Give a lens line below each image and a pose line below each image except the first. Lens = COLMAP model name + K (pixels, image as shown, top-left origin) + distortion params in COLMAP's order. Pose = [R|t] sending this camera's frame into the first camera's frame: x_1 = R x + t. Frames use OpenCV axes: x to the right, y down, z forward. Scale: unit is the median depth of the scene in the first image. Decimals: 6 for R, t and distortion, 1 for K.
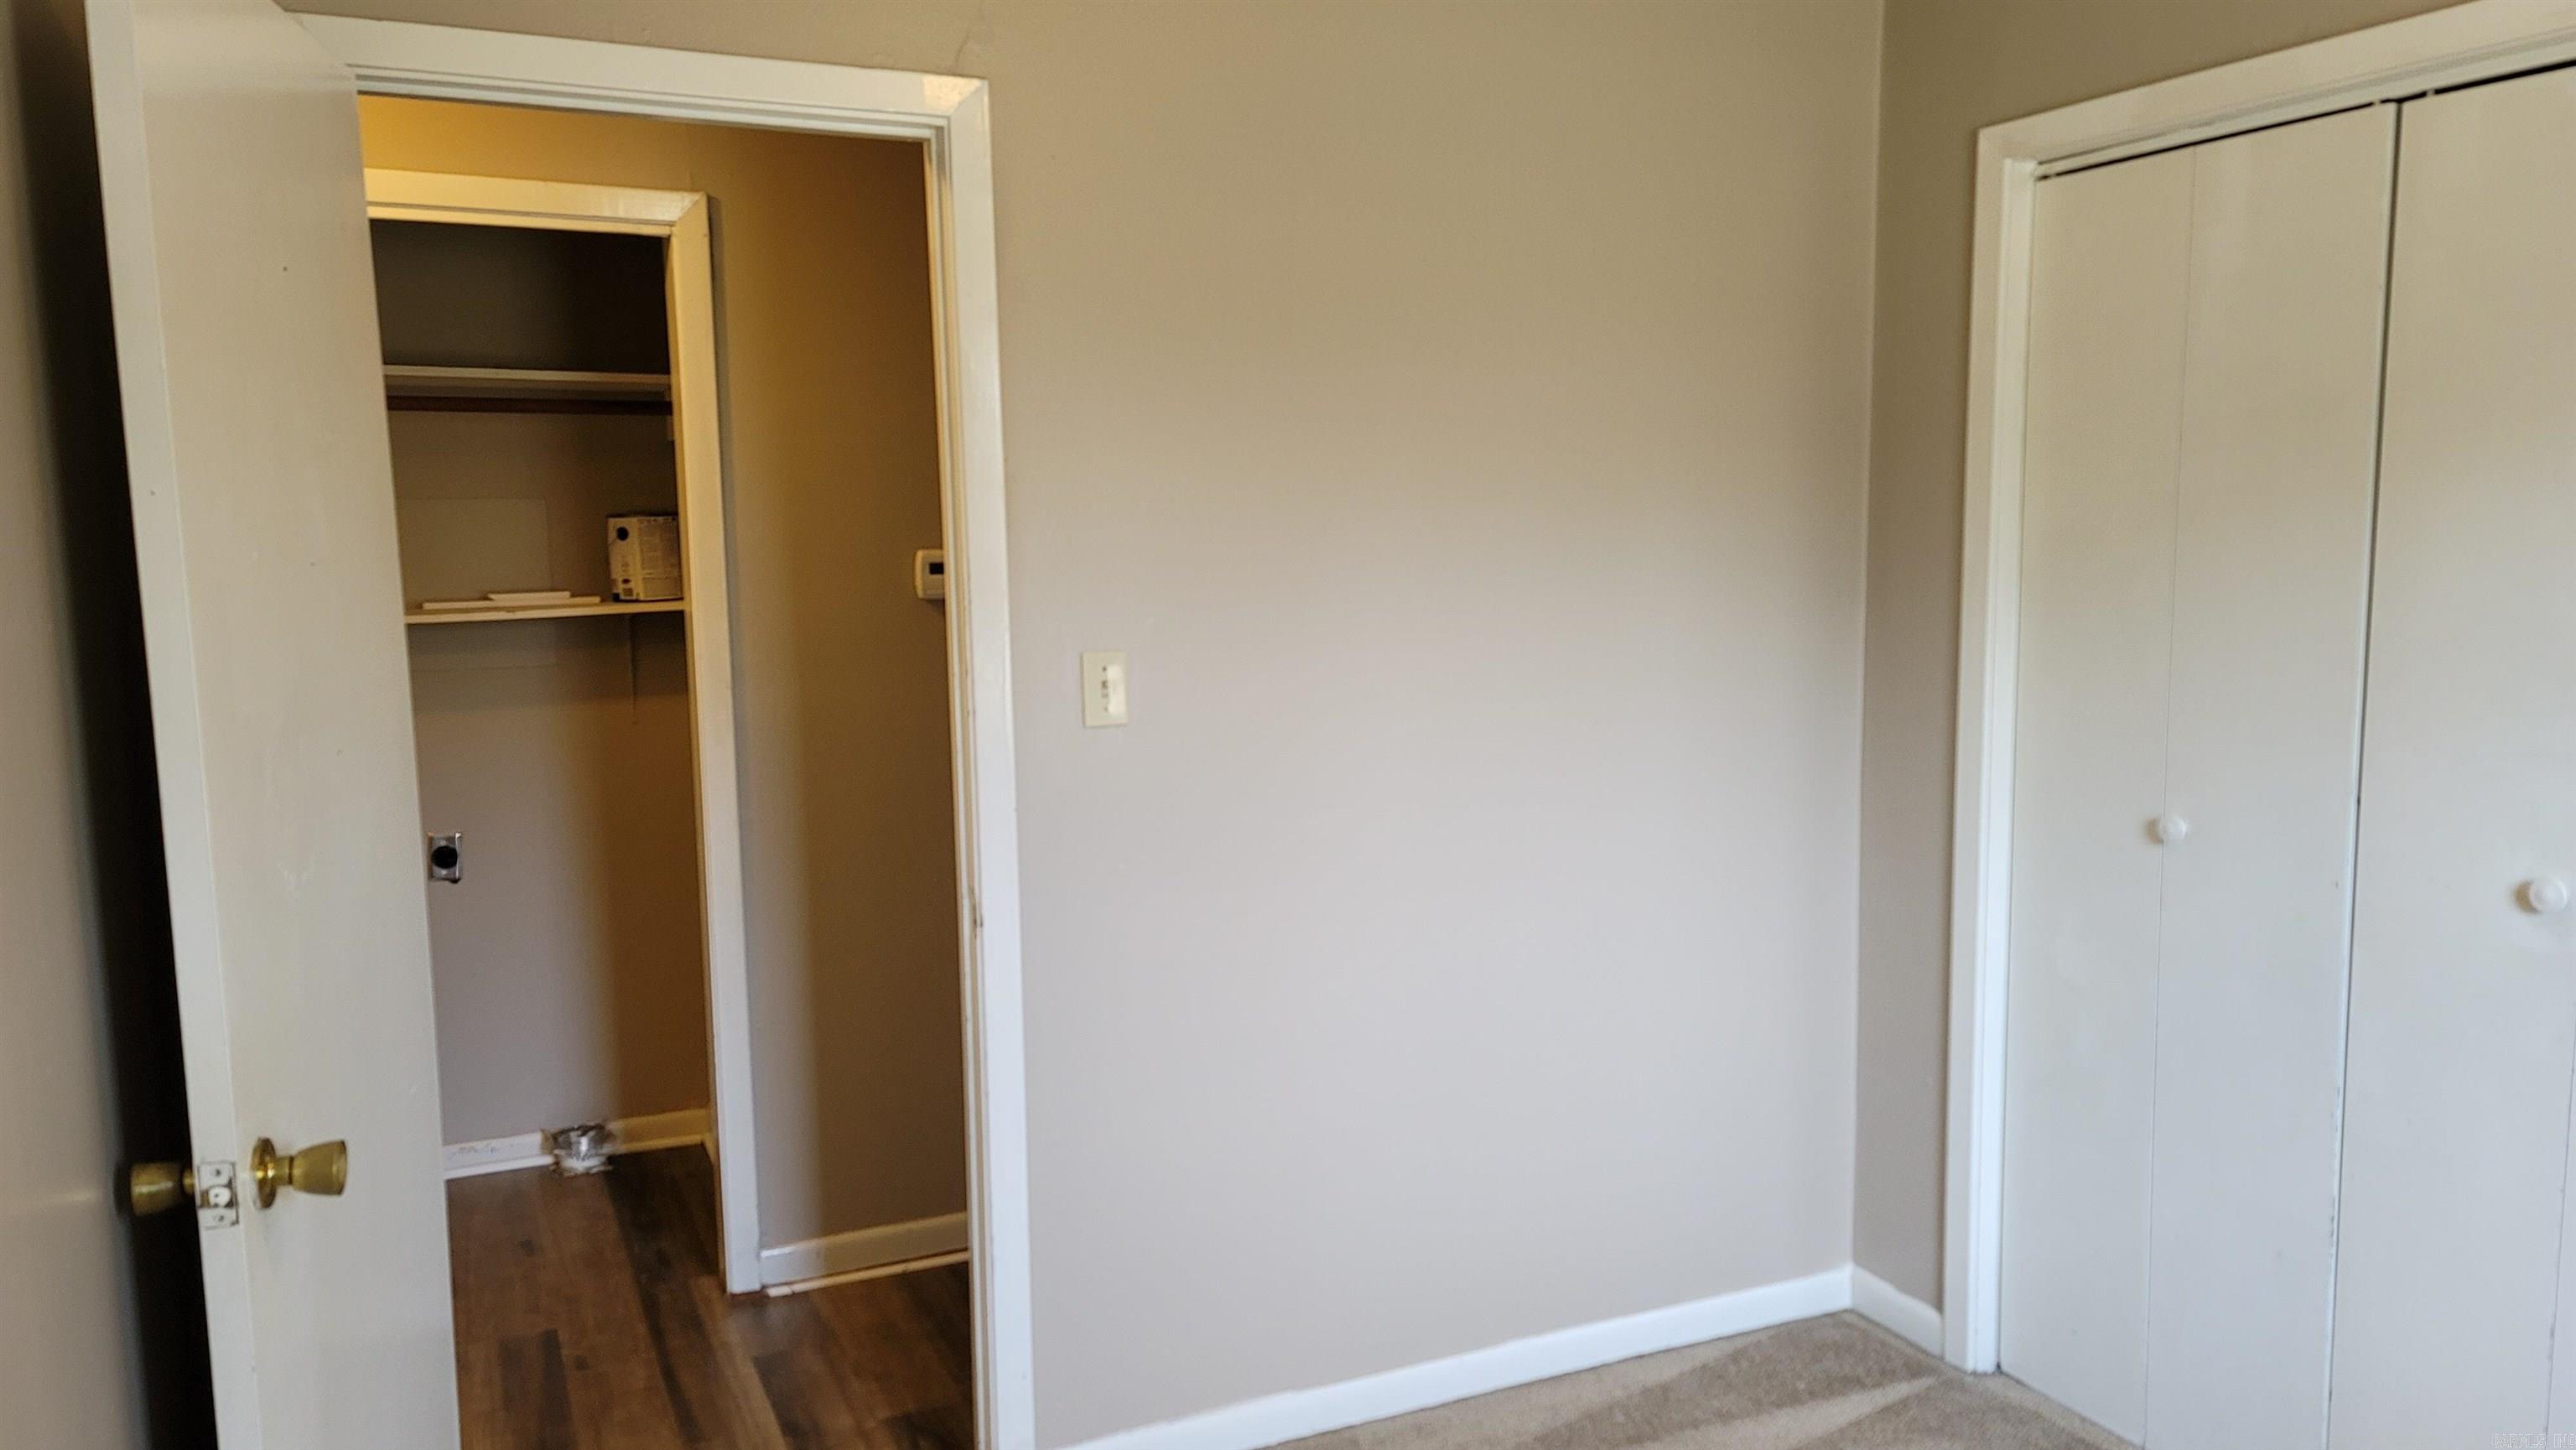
lens RADIAL K [[1825.5, 0, 1288.0], [0, 1825.5, 725.0], [0, 0, 1]] dist [0.066535, -0.099163]
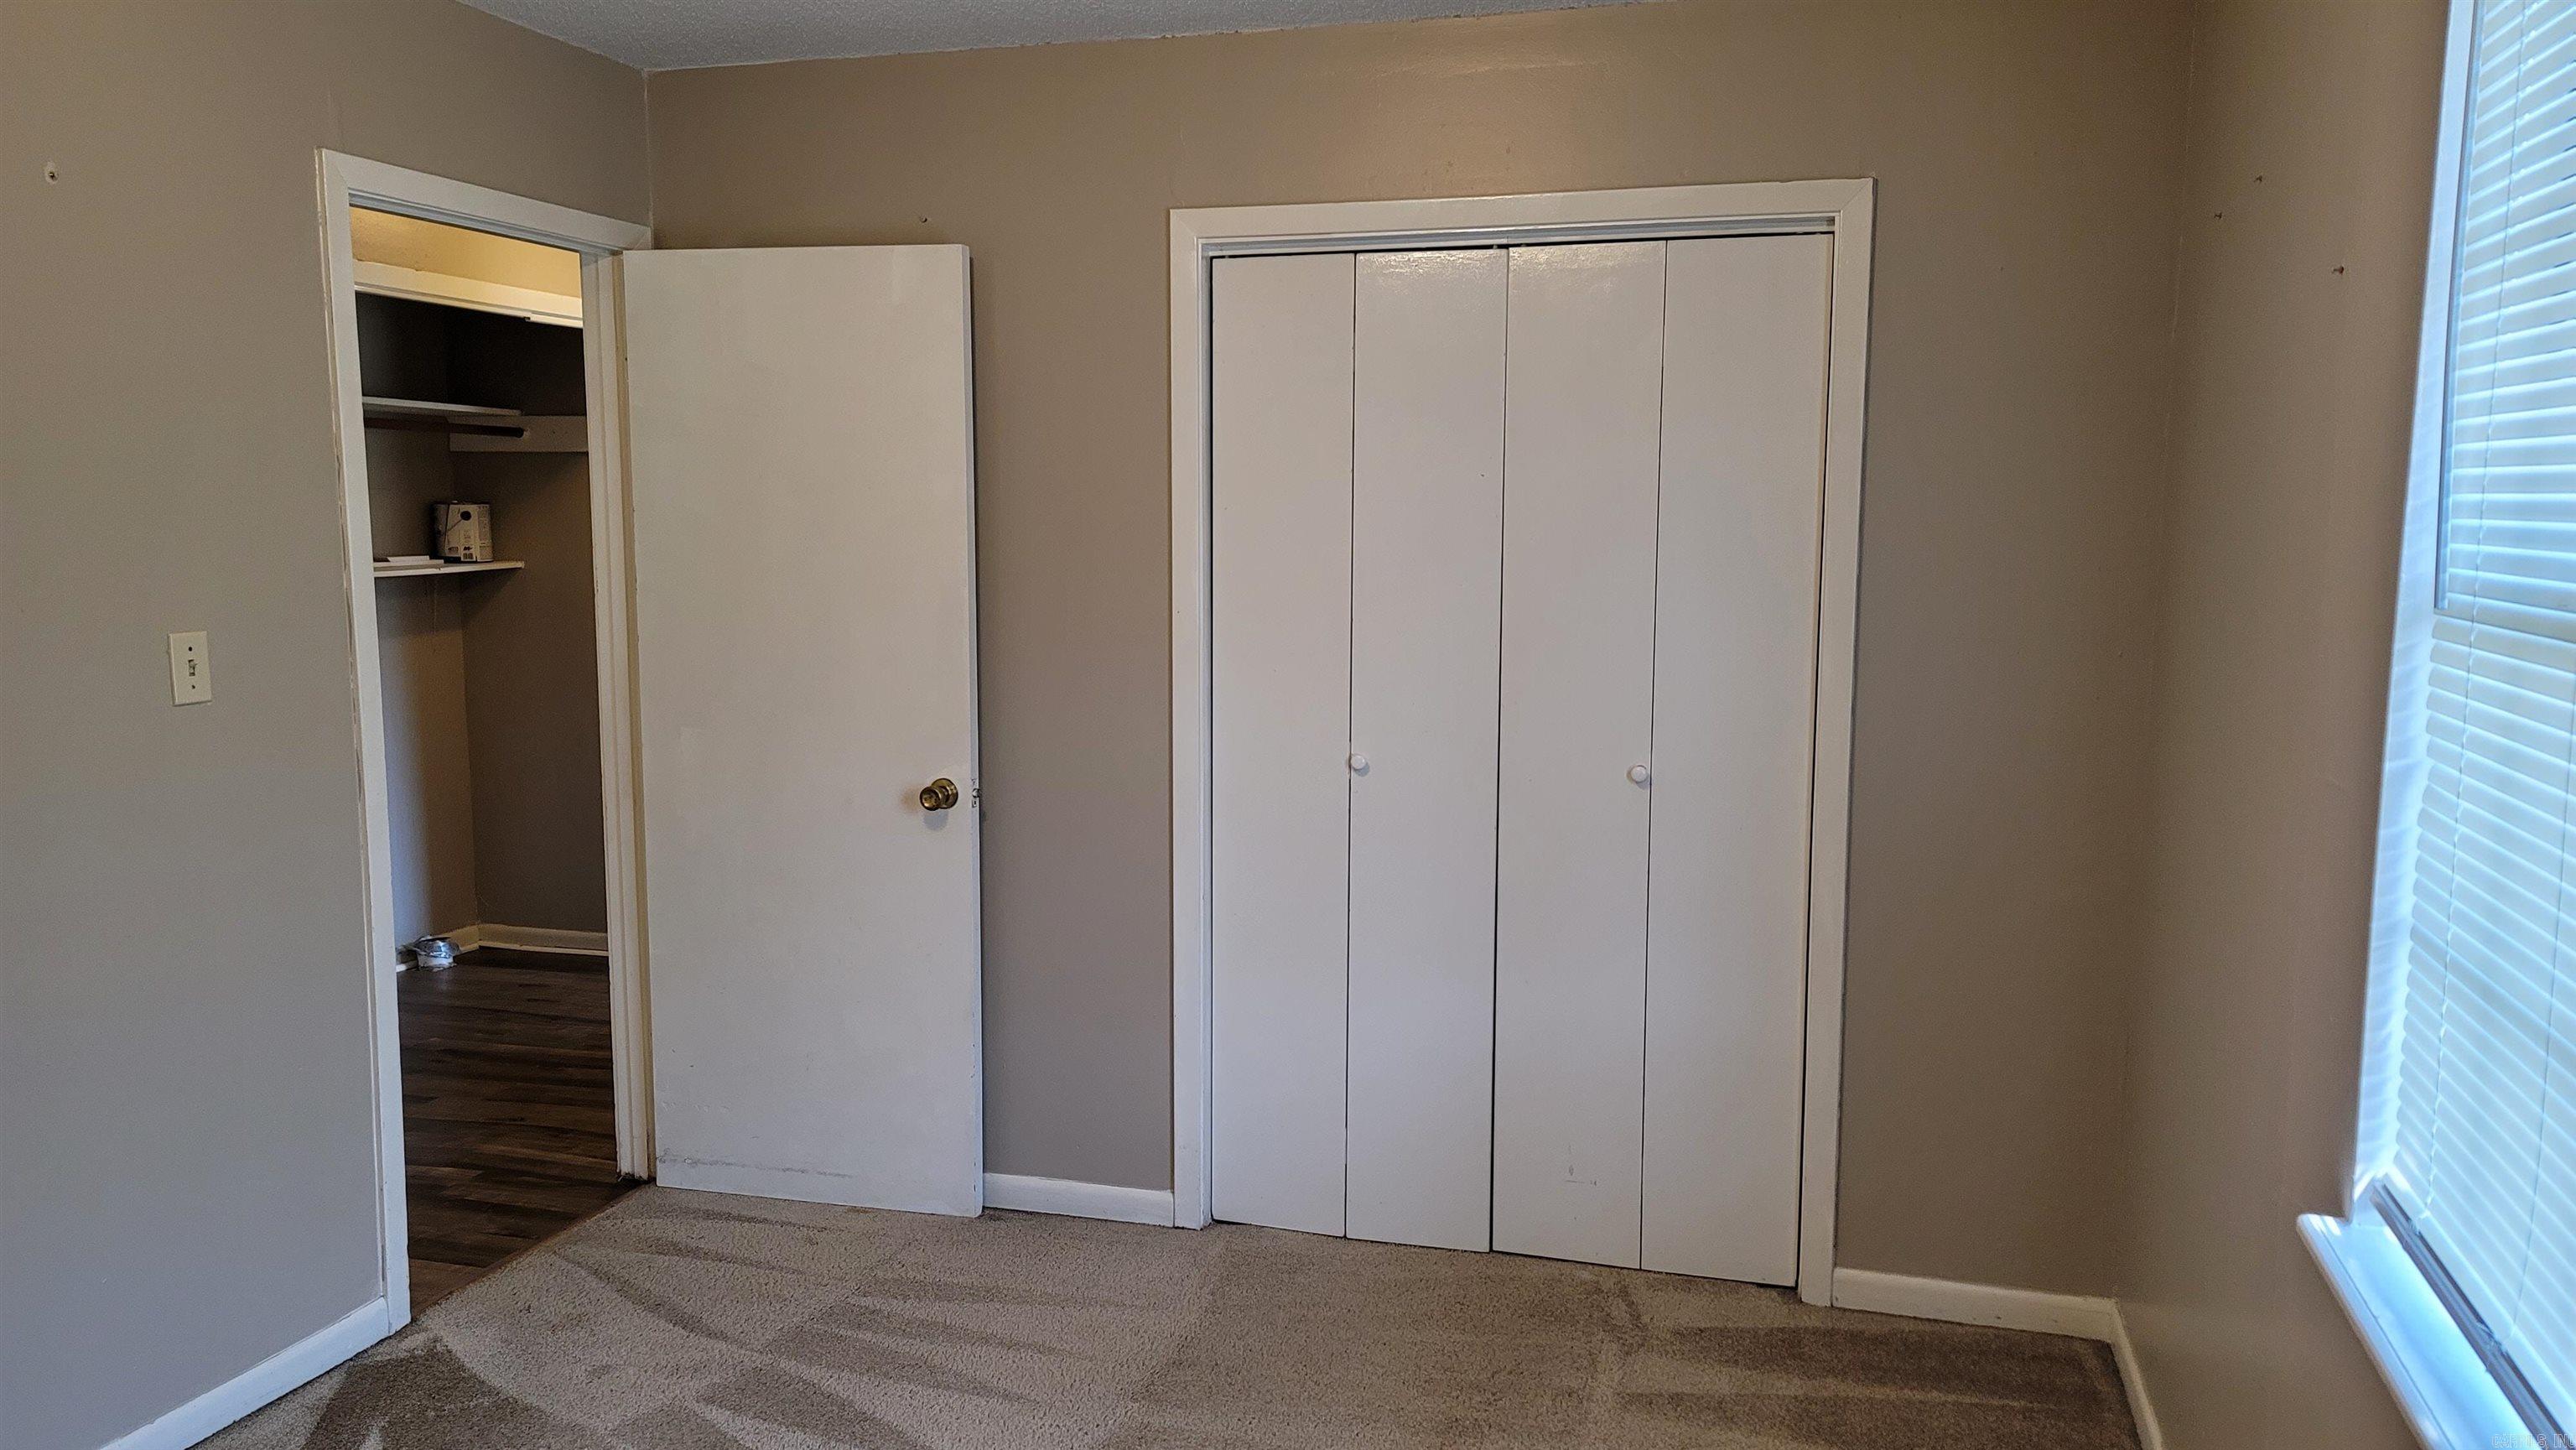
lens RADIAL K [[1825.5, 0, 1288.0], [0, 1825.5, 725.0], [0, 0, 1]] dist [0.066535, -0.099163]
pose [[0.685801, -0.070781, 0.724339, -0.976906], [0.073431, 0.996910, 0.027892, 0.067499], [-0.724075, 0.034061, 0.688880, -0.465338]]
